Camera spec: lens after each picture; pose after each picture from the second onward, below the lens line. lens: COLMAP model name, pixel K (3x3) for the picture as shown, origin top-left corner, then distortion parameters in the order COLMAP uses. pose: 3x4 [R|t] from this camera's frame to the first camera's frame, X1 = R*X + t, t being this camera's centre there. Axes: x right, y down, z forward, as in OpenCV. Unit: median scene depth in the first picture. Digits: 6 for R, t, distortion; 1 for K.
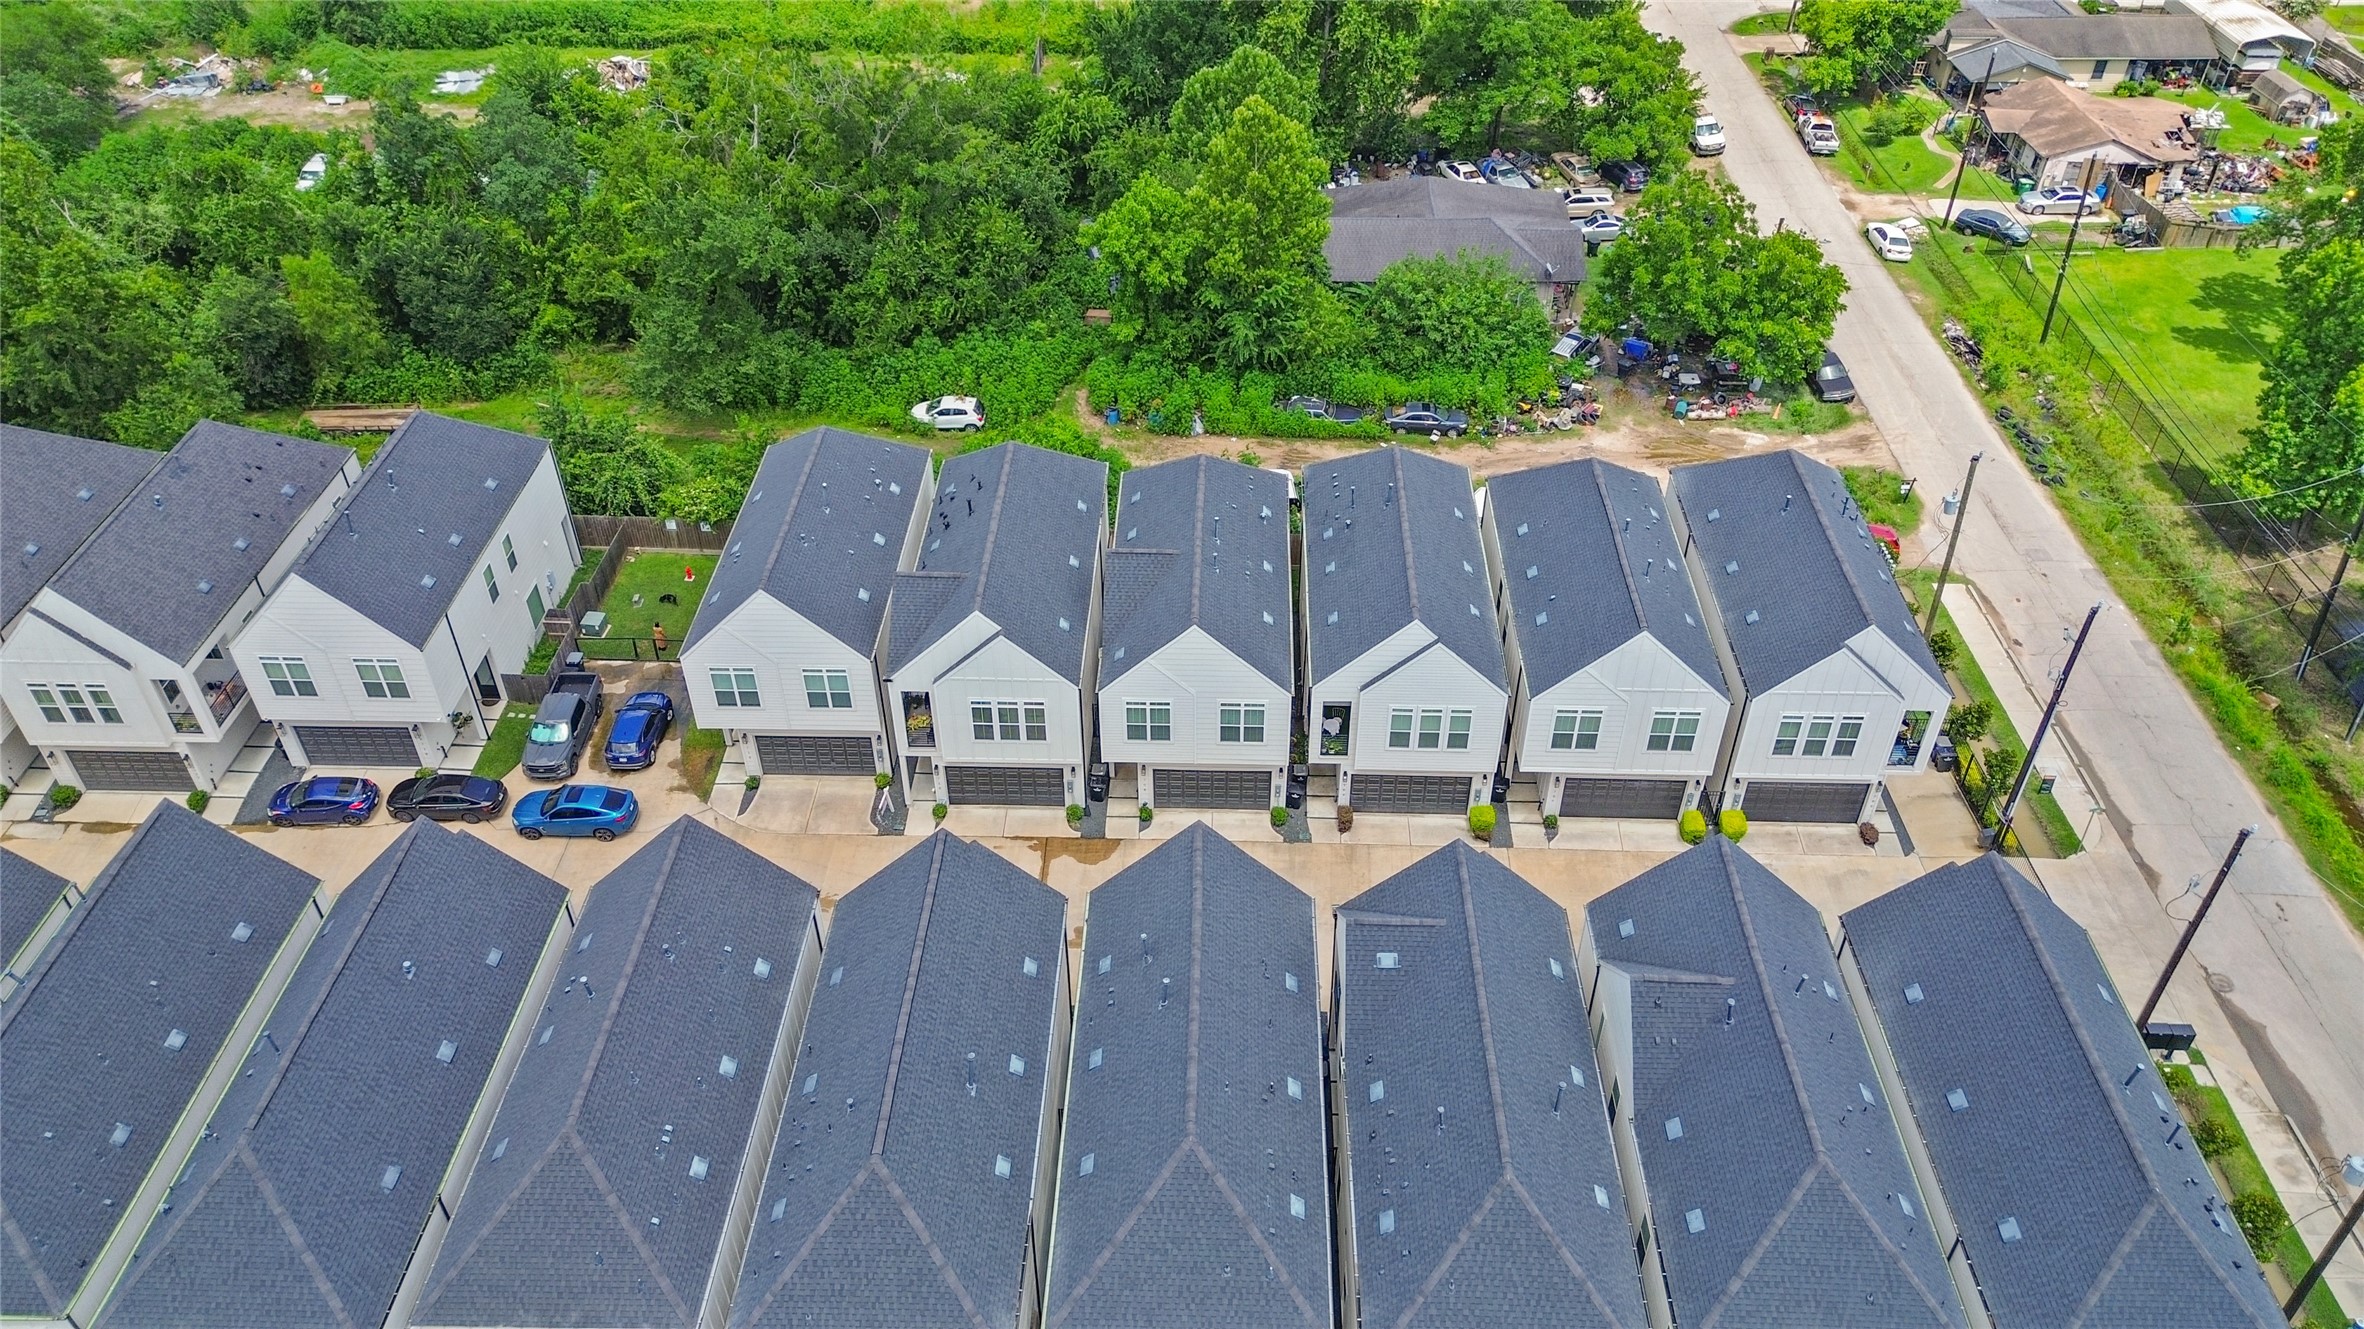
lens RADIAL K [[1633.6, 0, 1182.0], [0, 1633.6, 664.5], [0, 0, 1]] dist [0.036462, -0.060392]
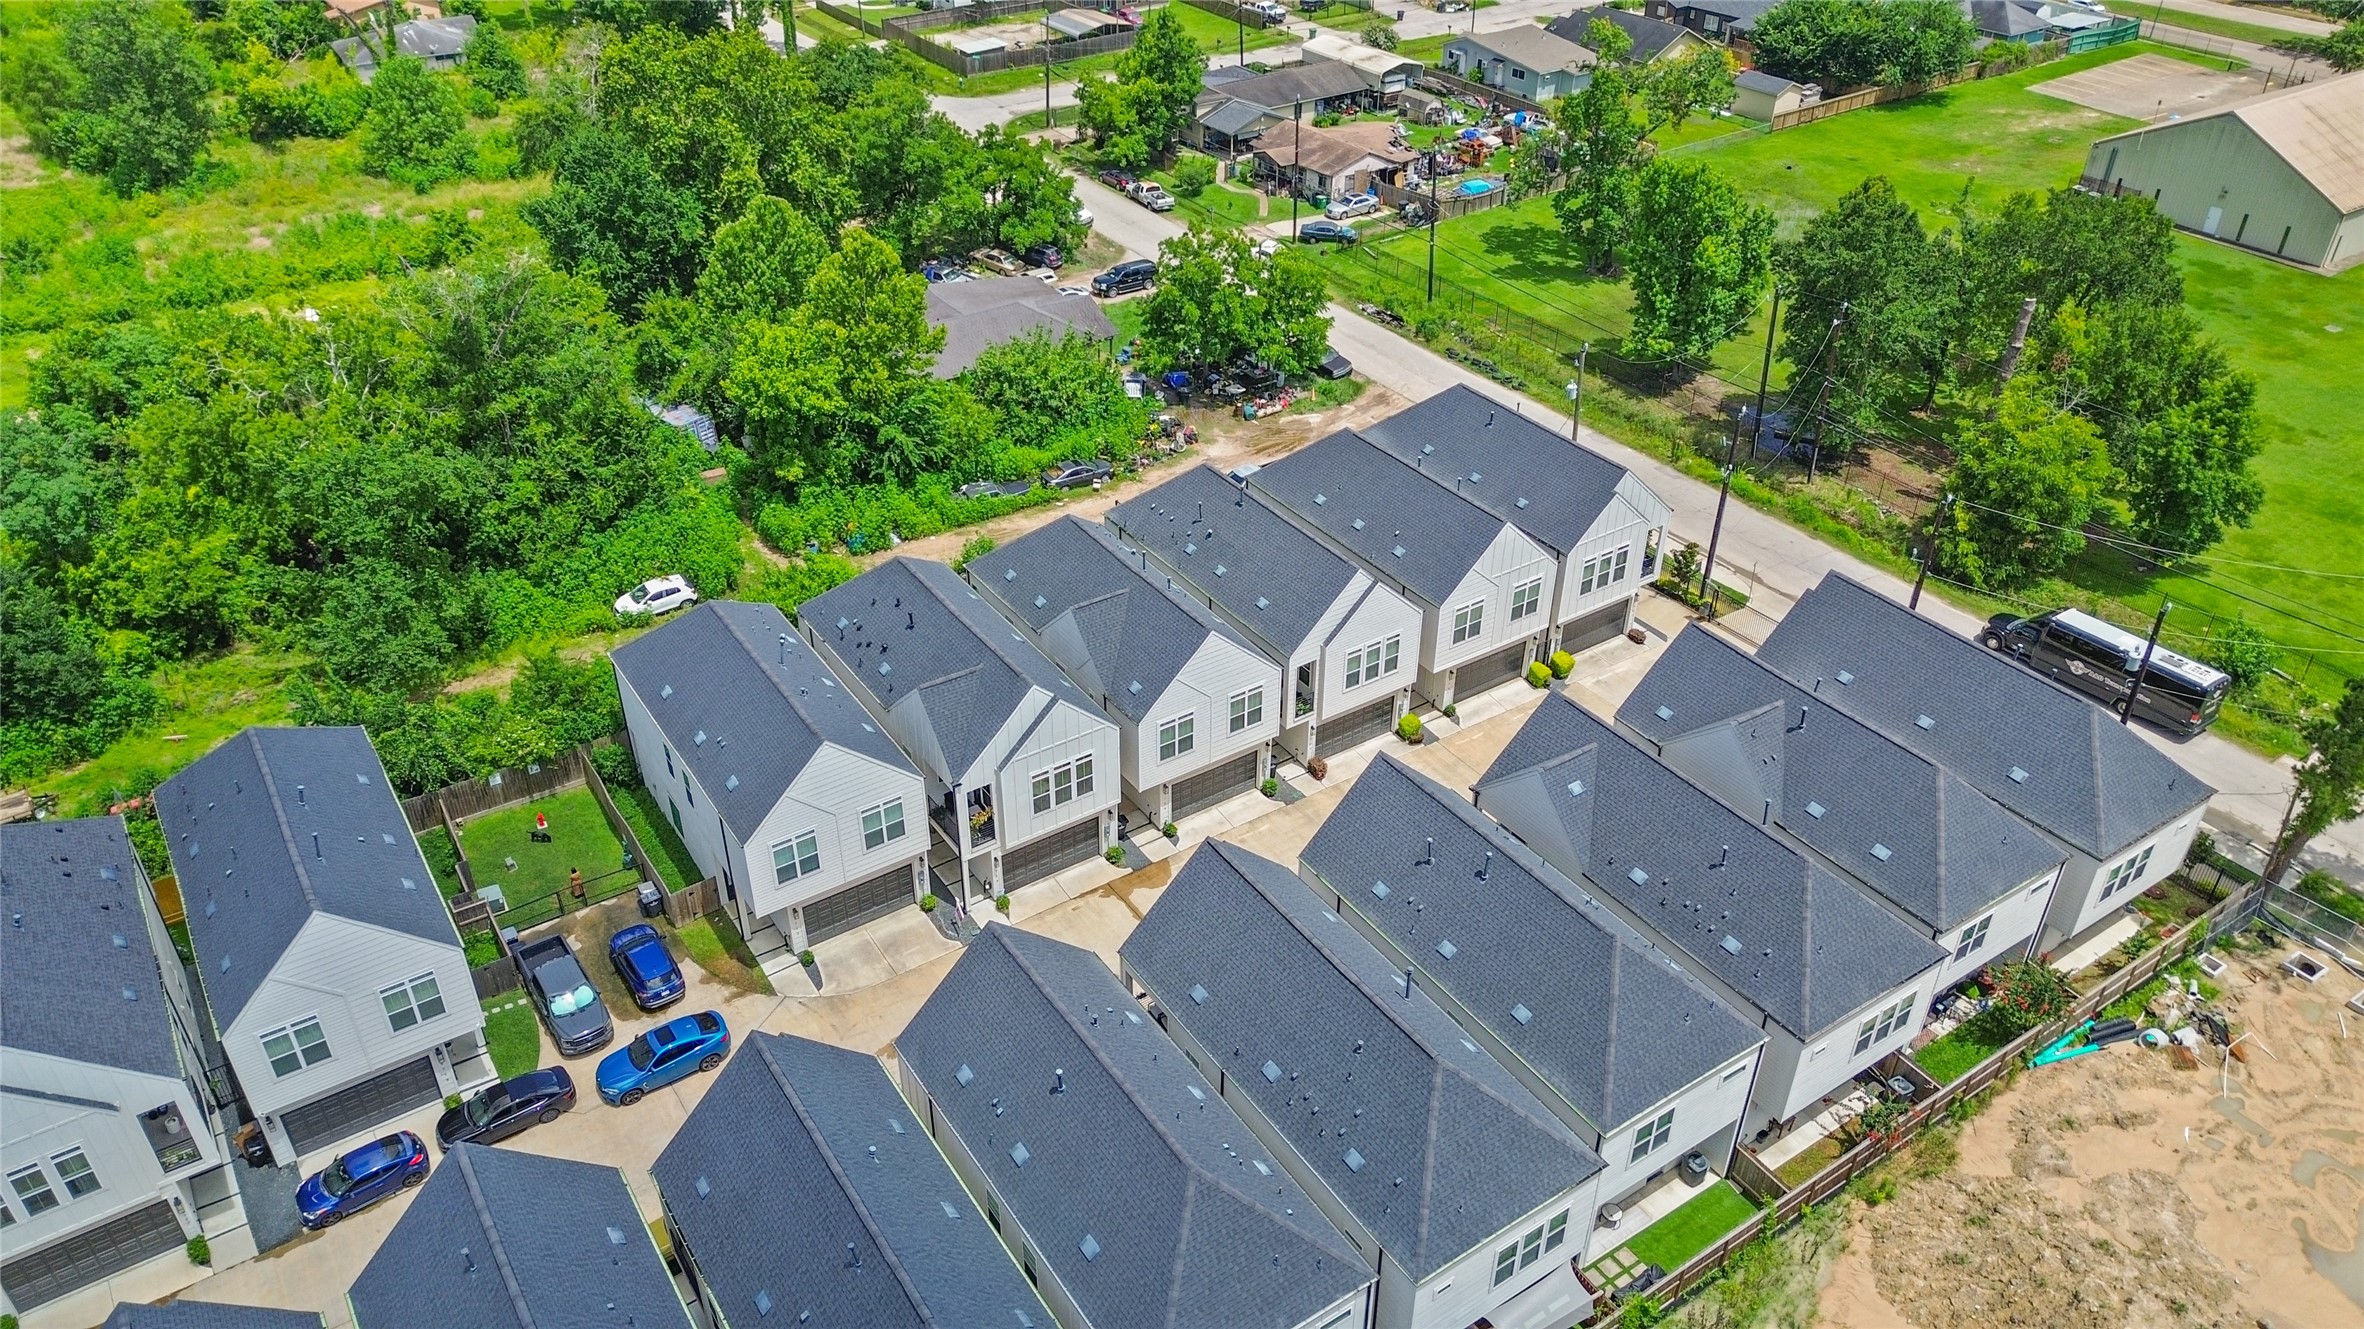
lens RADIAL K [[1678.4, 0, 1182.0], [0, 1678.4, 664.5], [0, 0, 1]] dist [0.001948, -0.065216]
pose [[0.803873, -0.316971, 0.503306, -0.403748], [0.365572, 0.930780, 0.002297, -0.007681], [-0.469196, 0.182148, 0.864105, 0.018783]]
